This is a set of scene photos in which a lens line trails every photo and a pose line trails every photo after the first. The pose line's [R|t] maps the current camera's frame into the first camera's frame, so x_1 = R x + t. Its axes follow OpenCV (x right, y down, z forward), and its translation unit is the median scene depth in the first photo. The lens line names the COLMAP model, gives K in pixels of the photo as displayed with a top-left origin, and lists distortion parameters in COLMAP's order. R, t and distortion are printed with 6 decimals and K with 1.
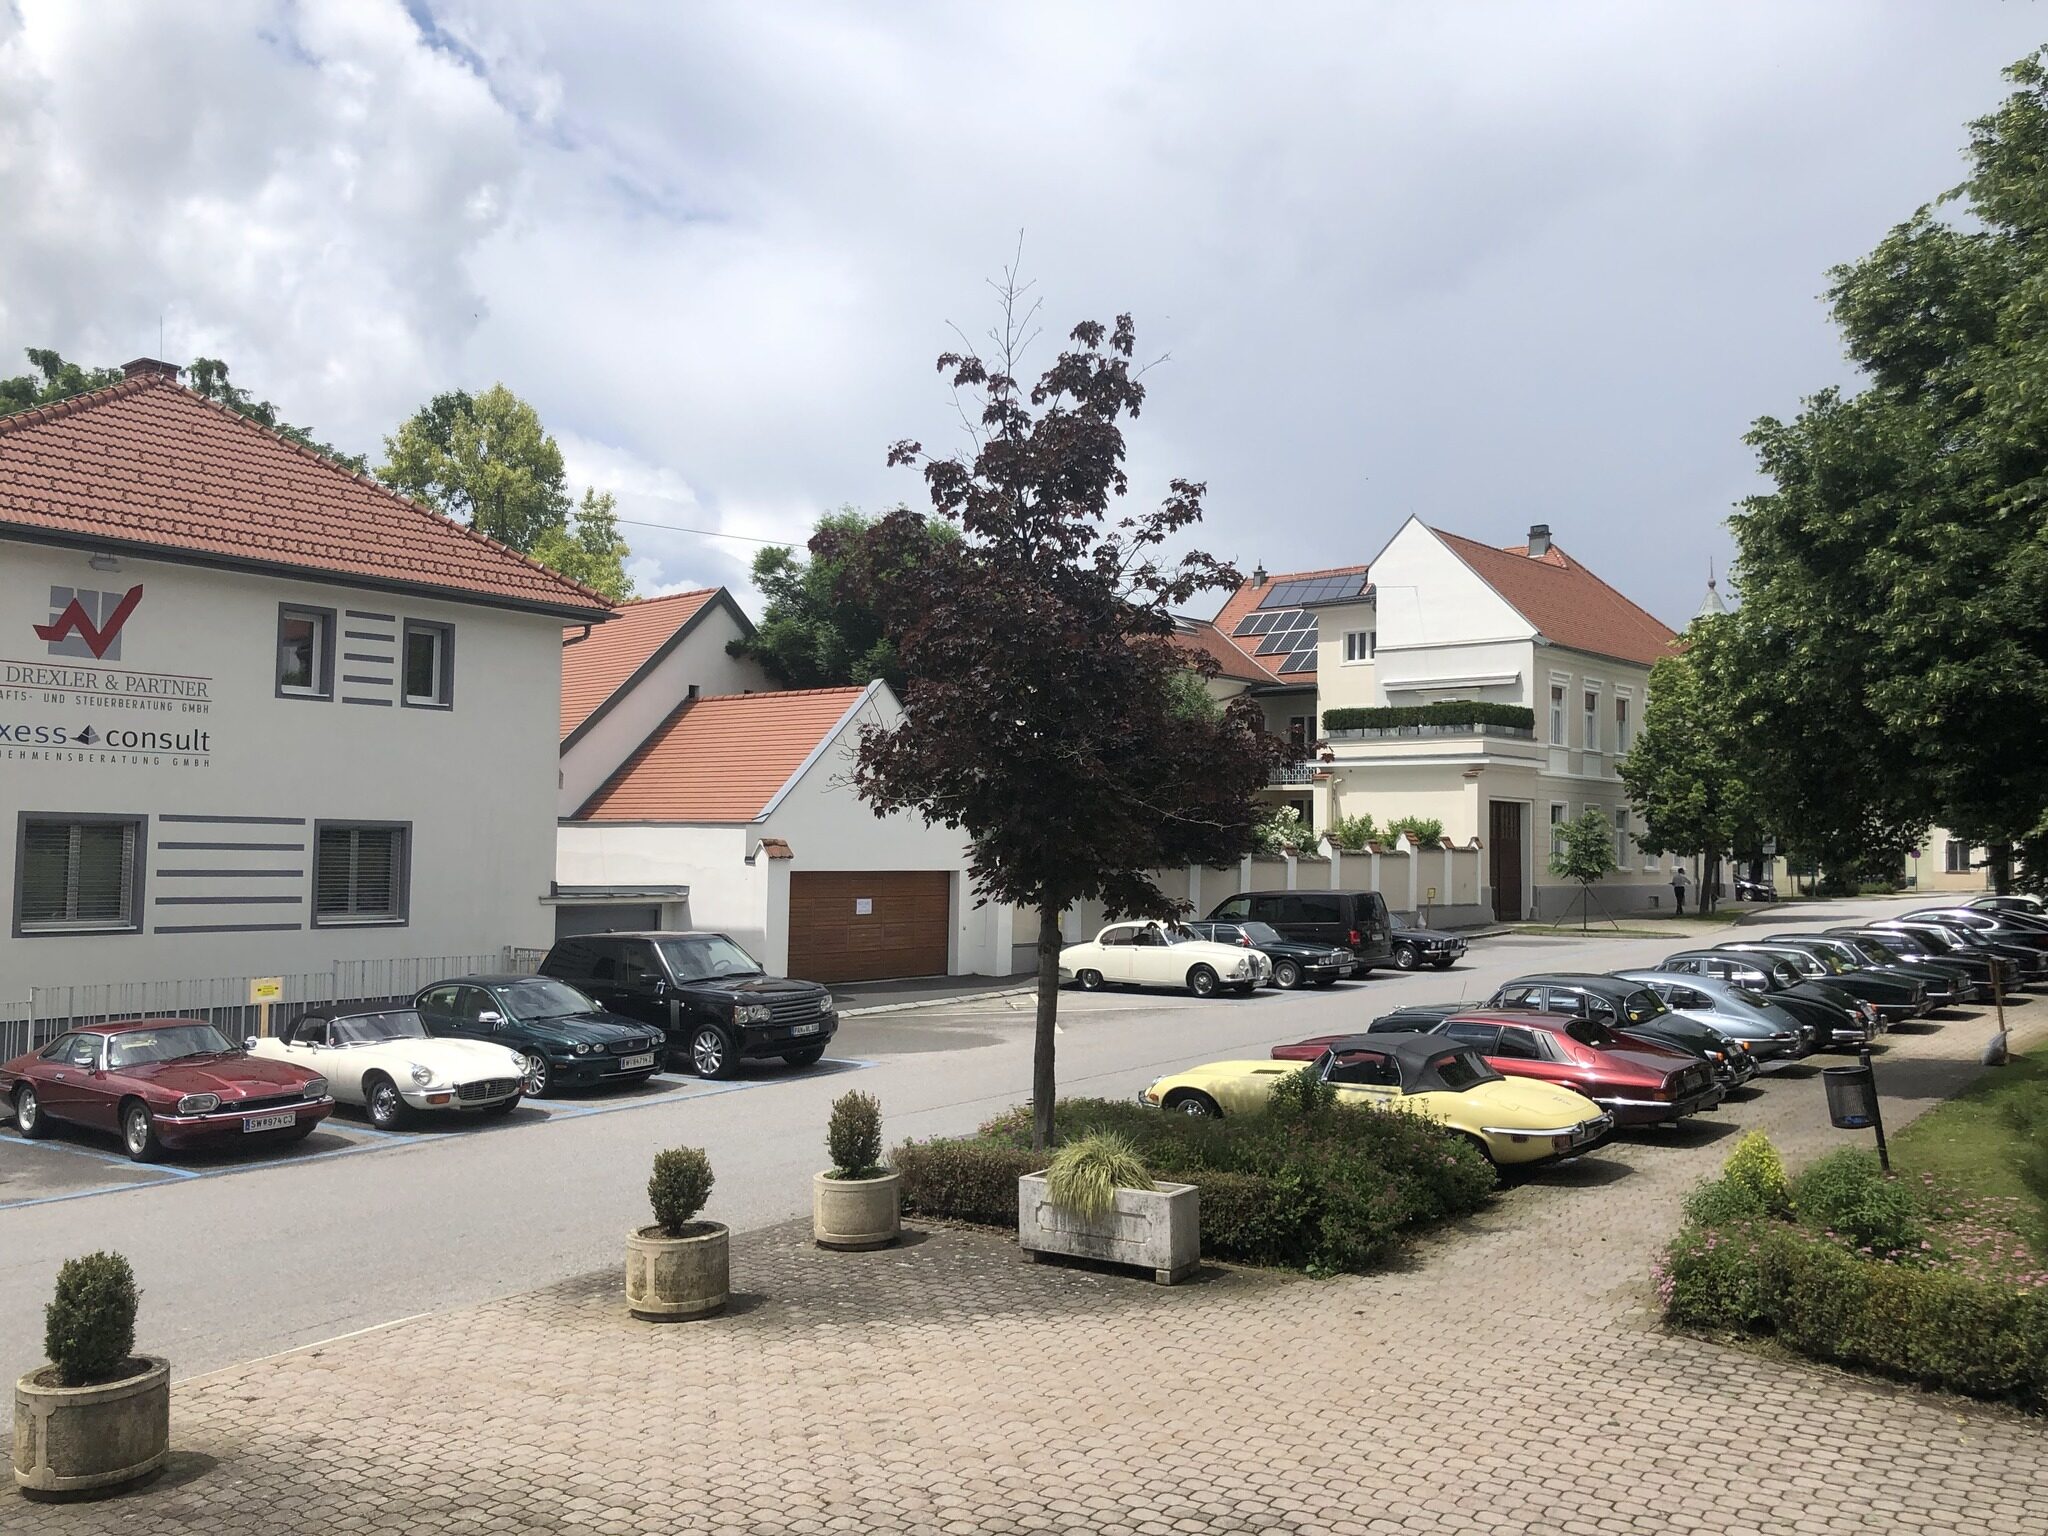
lens RADIAL K [[1685.3, 0, 987.4], [0, 1685.3, 764.7], [0, 0, 1]] dist [0.025674, 0.008352]
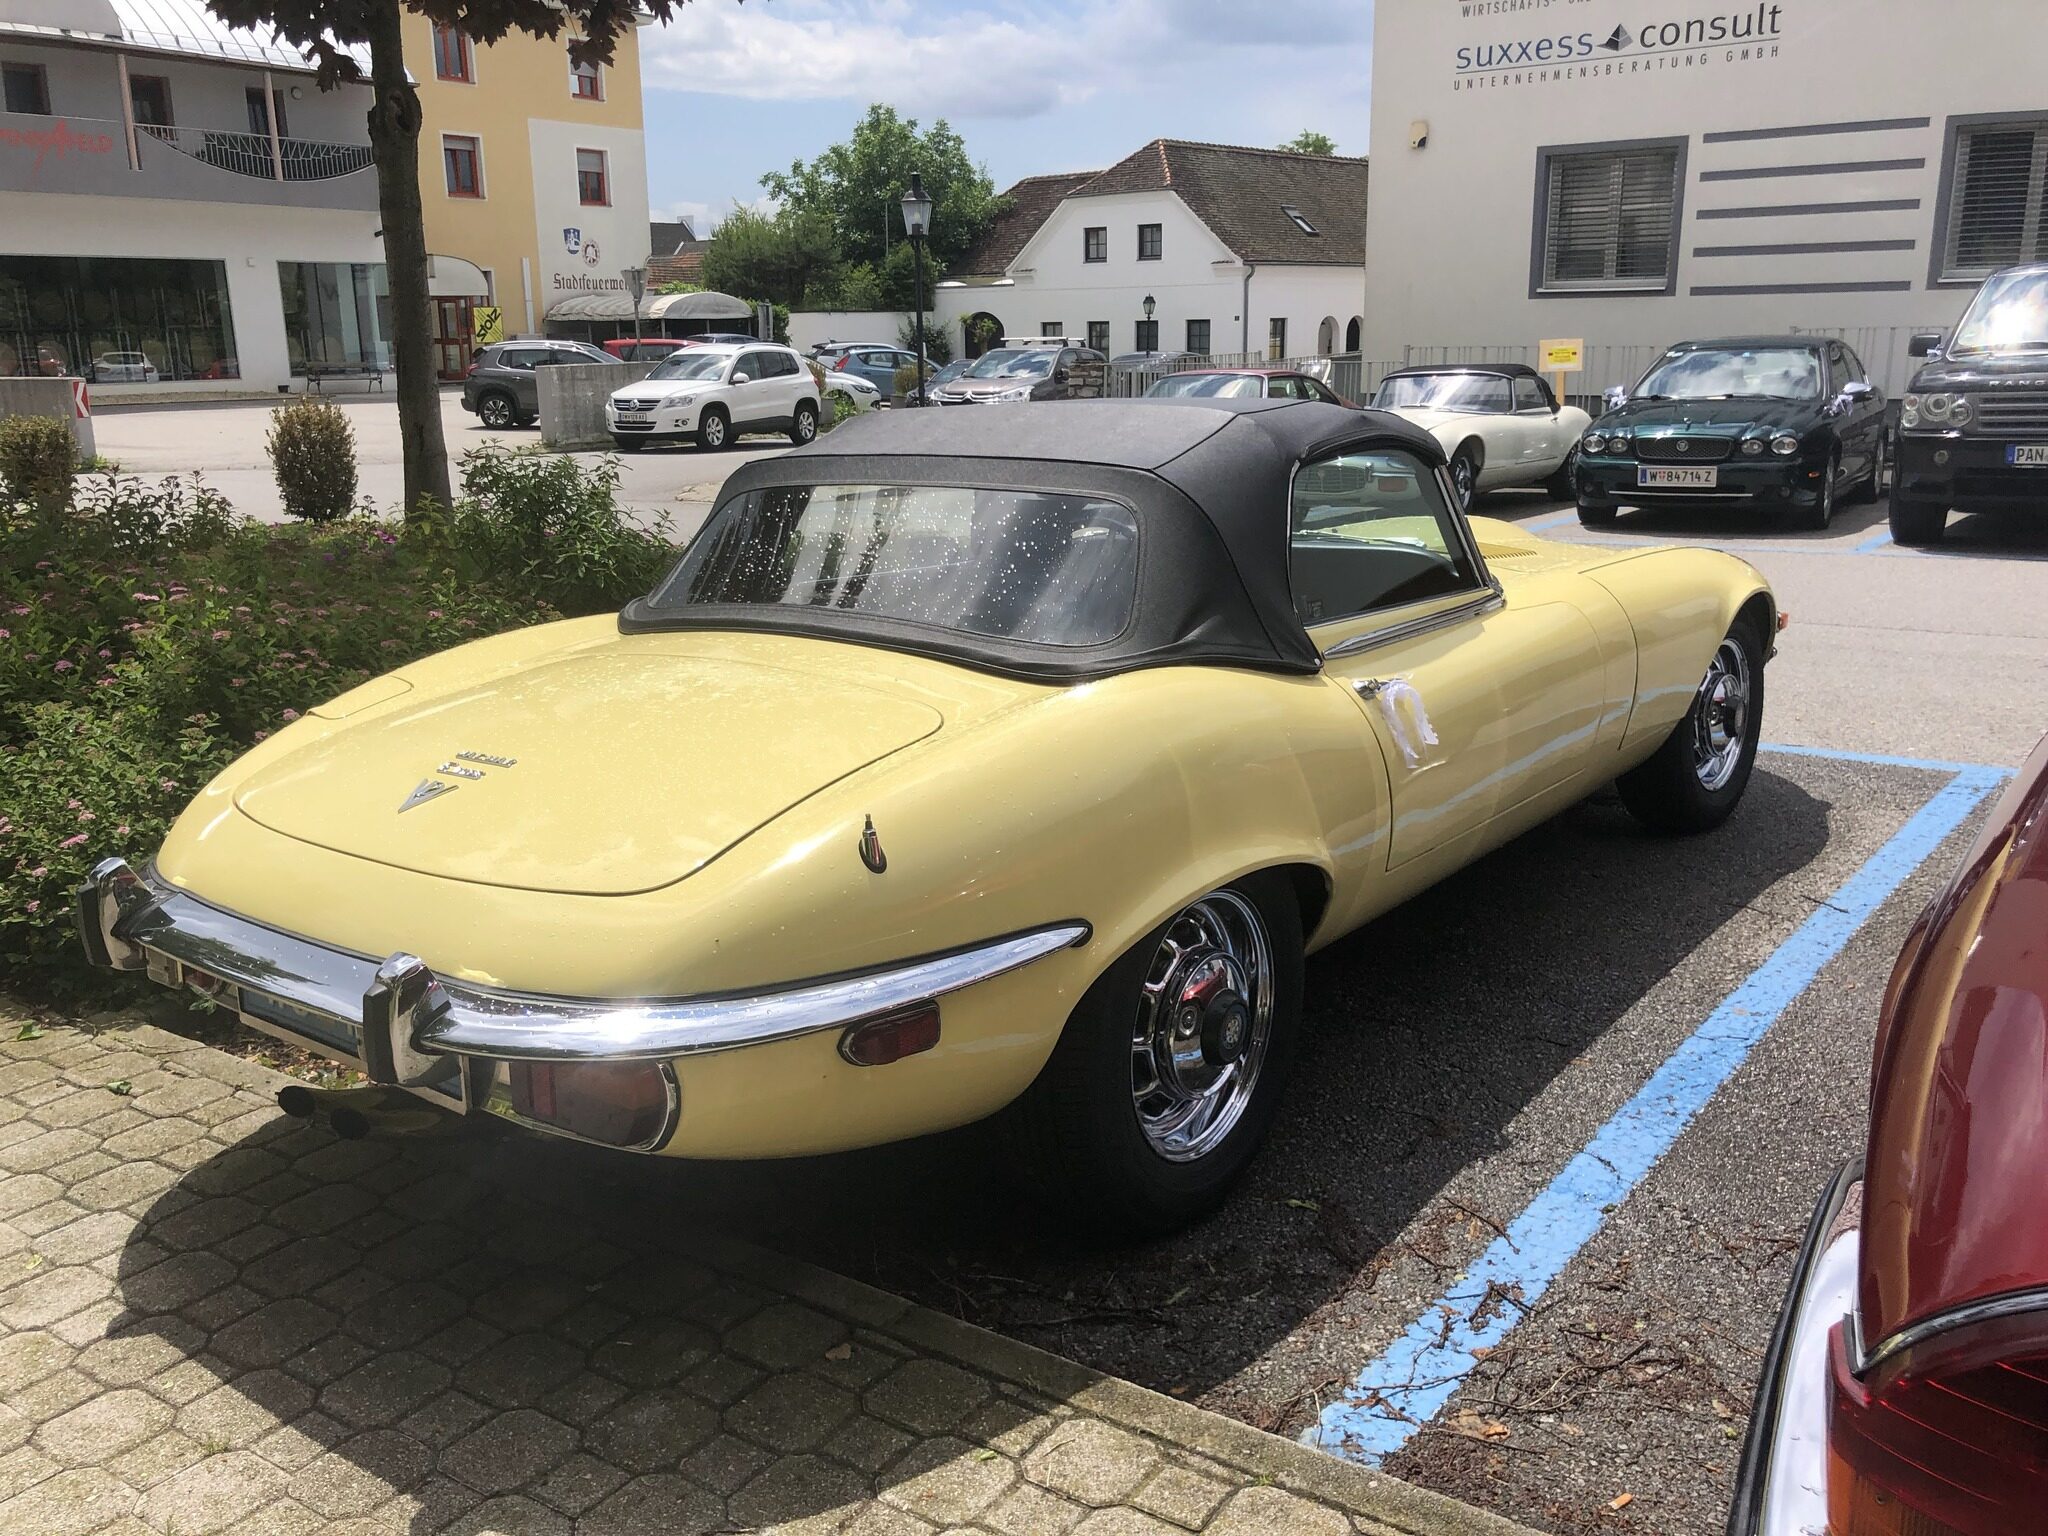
lens RADIAL K [[1703.3, 0, 1015.7], [0, 1703.3, 772.1], [0, 0, 1]] dist [0.000890, 0.005732]
pose [[0.041707, 0.238306, -0.970294, 0.244545], [0.069768, 0.968074, 0.240760, 0.079824], [0.996691, -0.077737, 0.023749, 0.514690]]
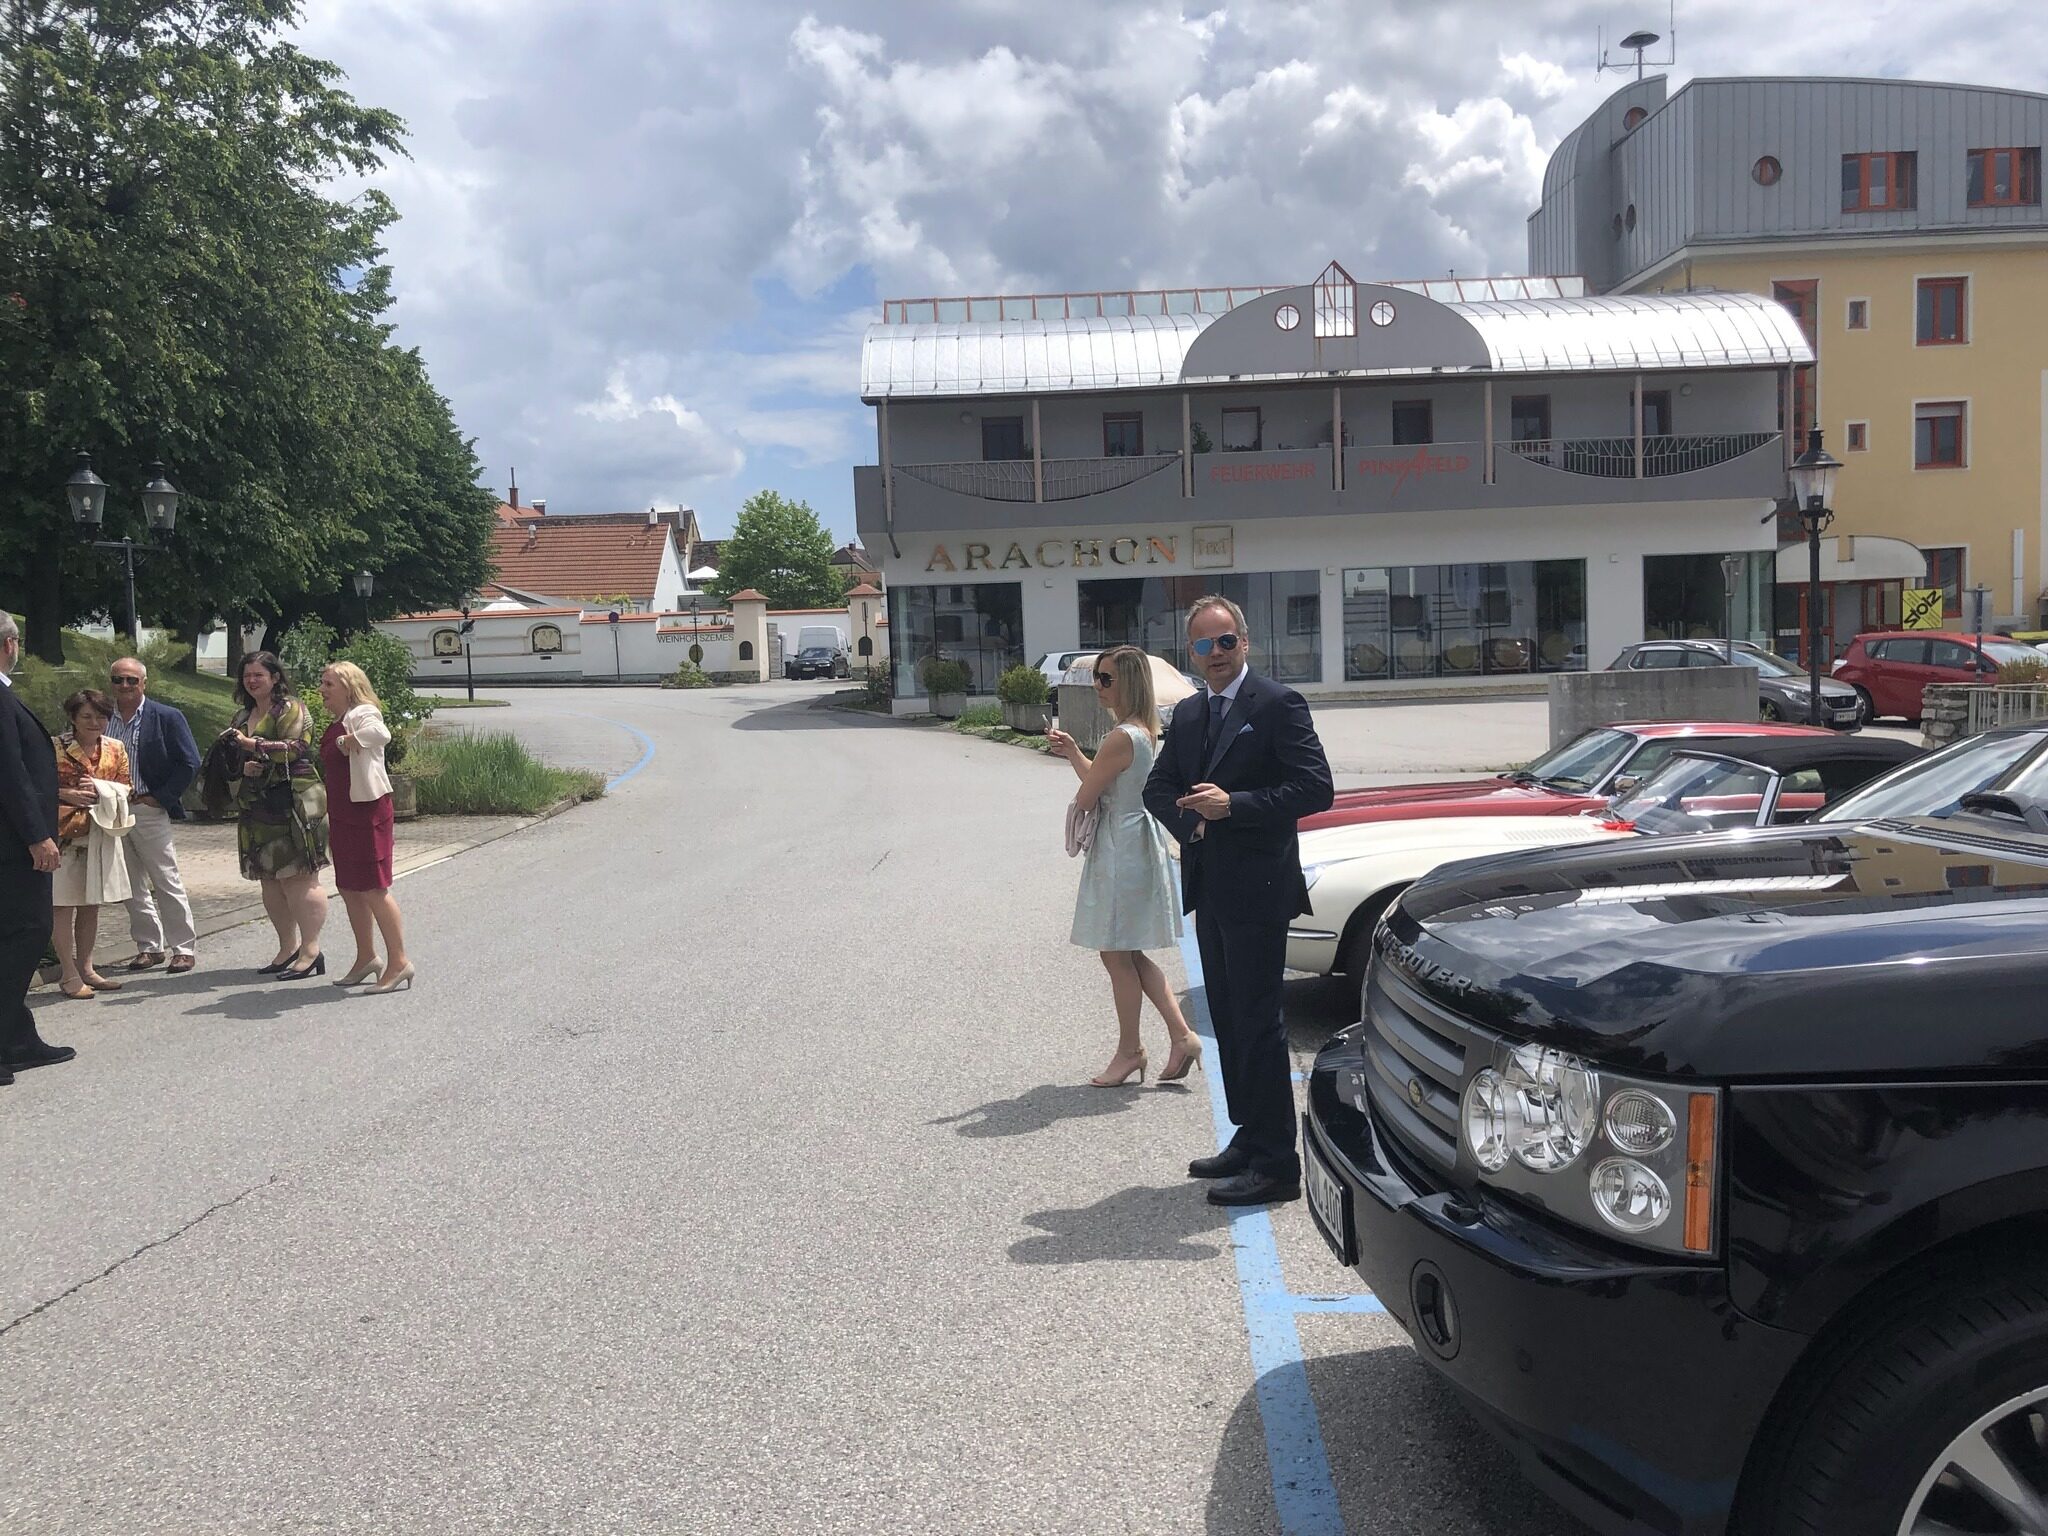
lens RADIAL K [[1666.0, 0, 1029.5], [0, 1666.0, 785.9], [0, 0, 1]] dist [0.018652, -0.012567]
pose [[-0.816075, 0.063770, -0.574418, -0.020990], [0.056205, 0.997940, 0.030937, 0.084869], [0.575207, -0.007038, -0.817977, 0.786652]]
